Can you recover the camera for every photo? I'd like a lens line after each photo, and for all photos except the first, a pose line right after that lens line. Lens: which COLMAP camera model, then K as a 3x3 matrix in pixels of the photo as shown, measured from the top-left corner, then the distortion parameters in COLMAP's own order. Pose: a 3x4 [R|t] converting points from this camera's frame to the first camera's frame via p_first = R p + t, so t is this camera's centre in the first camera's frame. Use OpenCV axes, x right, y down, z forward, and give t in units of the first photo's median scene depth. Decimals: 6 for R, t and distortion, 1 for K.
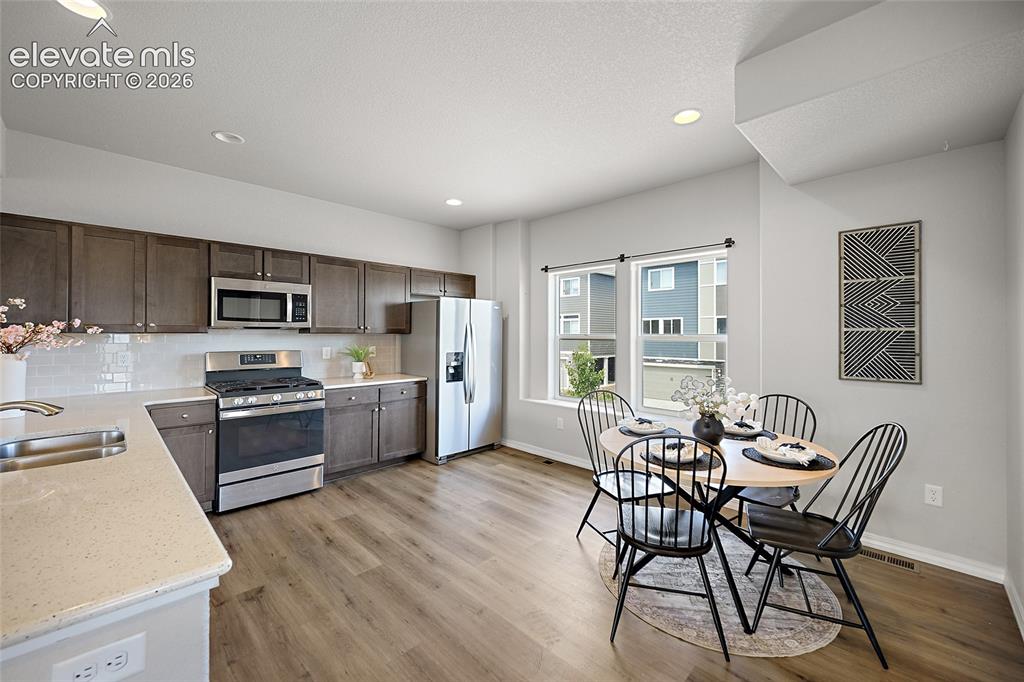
lens RADIAL K [[402.5, 0, 515.1], [0, 402.5, 334.3], [0, 0, 1]] dist [-0.004118, 0.000747]
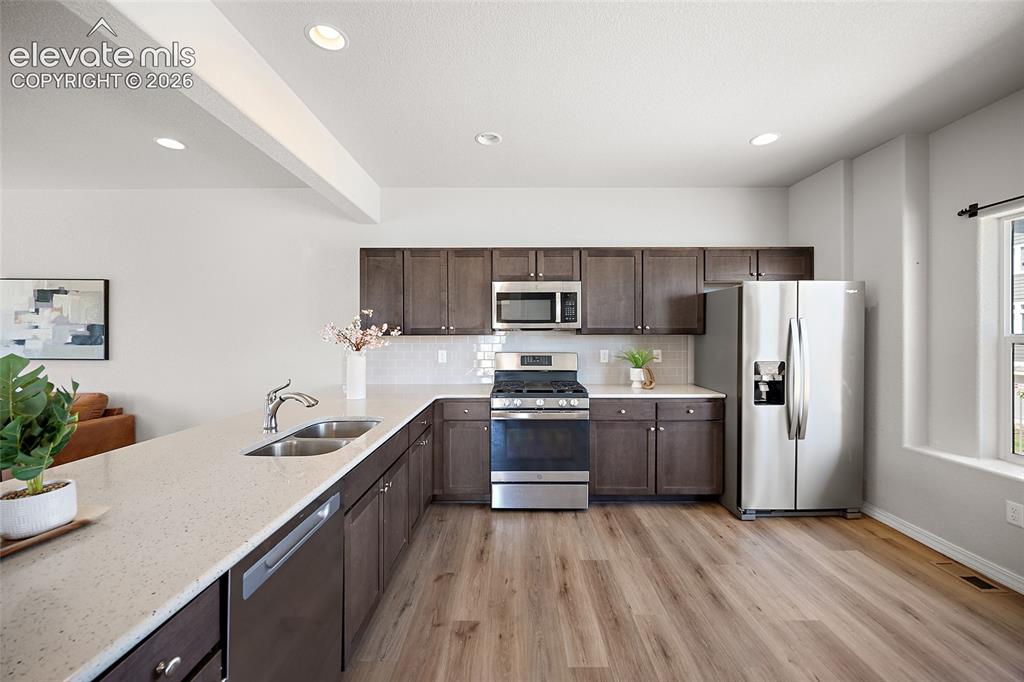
lens RADIAL K [[402.5, 0, 513.2], [0, 402.5, 337.4], [0, 0, 1]] dist [-0.004118, 0.000747]
pose [[0.708508, -0.000662, -0.705702, 0.026168], [0.003604, 0.999990, 0.002680, 0.001060], [0.705693, -0.004442, 0.708503, 0.246090]]
